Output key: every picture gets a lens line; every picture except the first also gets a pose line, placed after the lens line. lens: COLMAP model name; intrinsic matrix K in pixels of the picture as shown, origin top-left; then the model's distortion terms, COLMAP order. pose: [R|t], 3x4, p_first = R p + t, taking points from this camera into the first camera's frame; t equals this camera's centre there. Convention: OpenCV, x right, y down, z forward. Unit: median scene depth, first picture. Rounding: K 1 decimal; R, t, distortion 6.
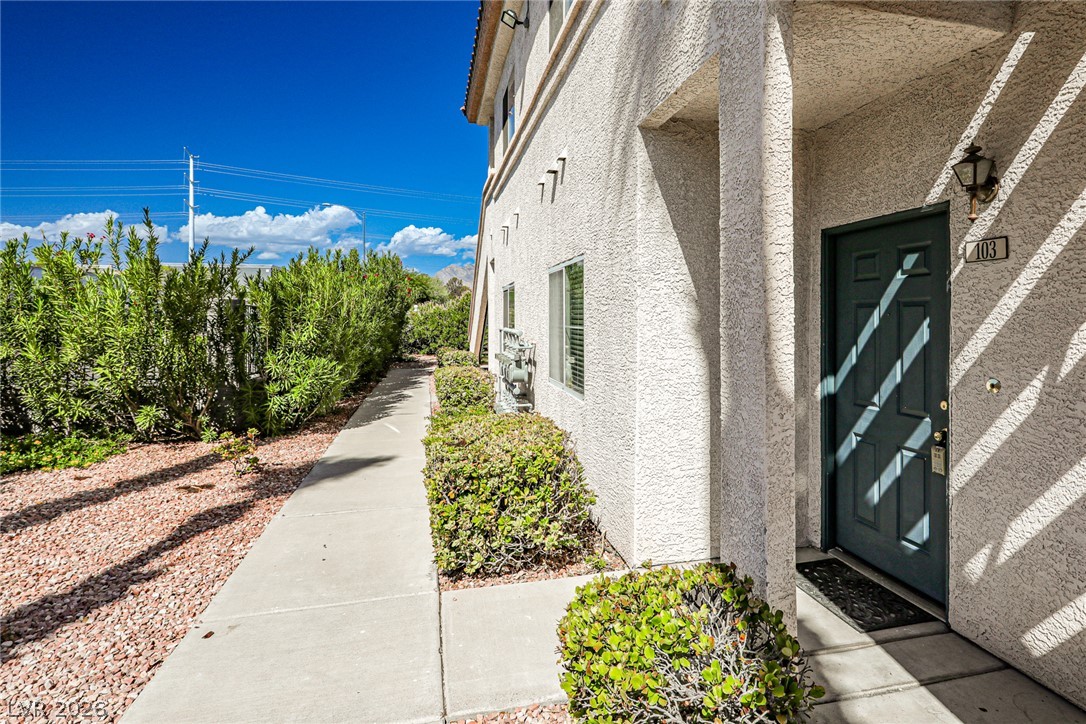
lens RADIAL K [[551.8, 0, 557.6], [0, 551.8, 316.5], [0, 0, 1]] dist [0.000917, -0.000008]
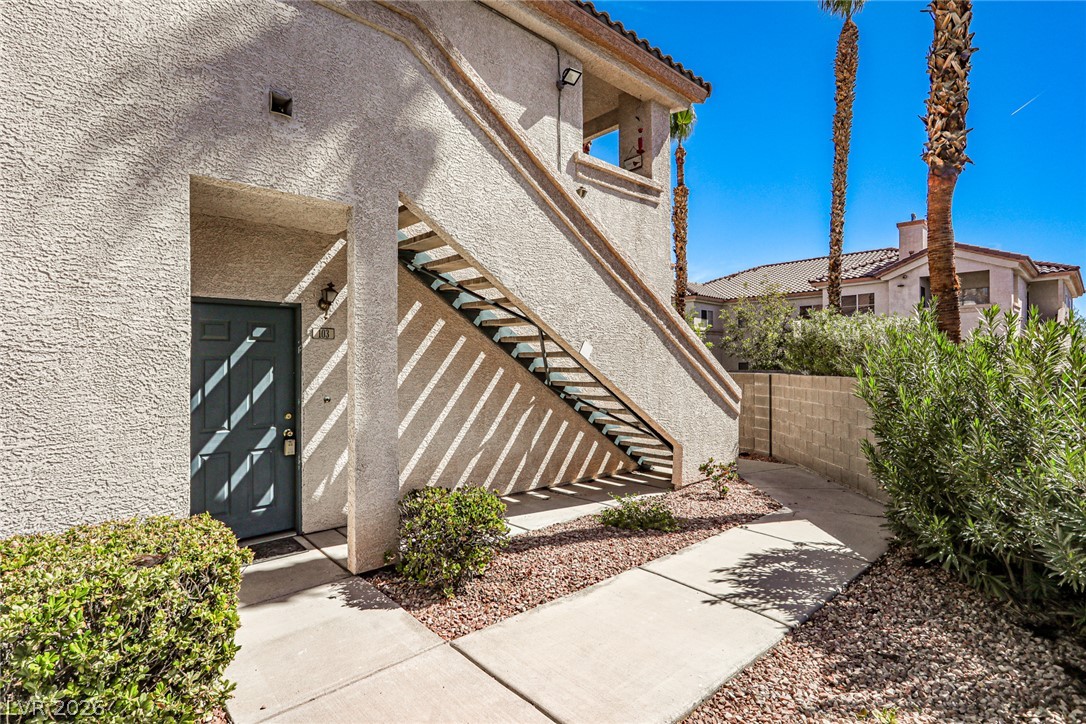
lens RADIAL K [[551.8, 0, 543.5], [0, 551.8, 362.3], [0, 0, 1]] dist [0.000917, -0.000008]
pose [[-0.466497, 0.004513, 0.884512, -1.277023], [0.004773, 0.999985, -0.002585, -0.004926], [-0.884510, 0.003016, -0.466511, 1.121817]]
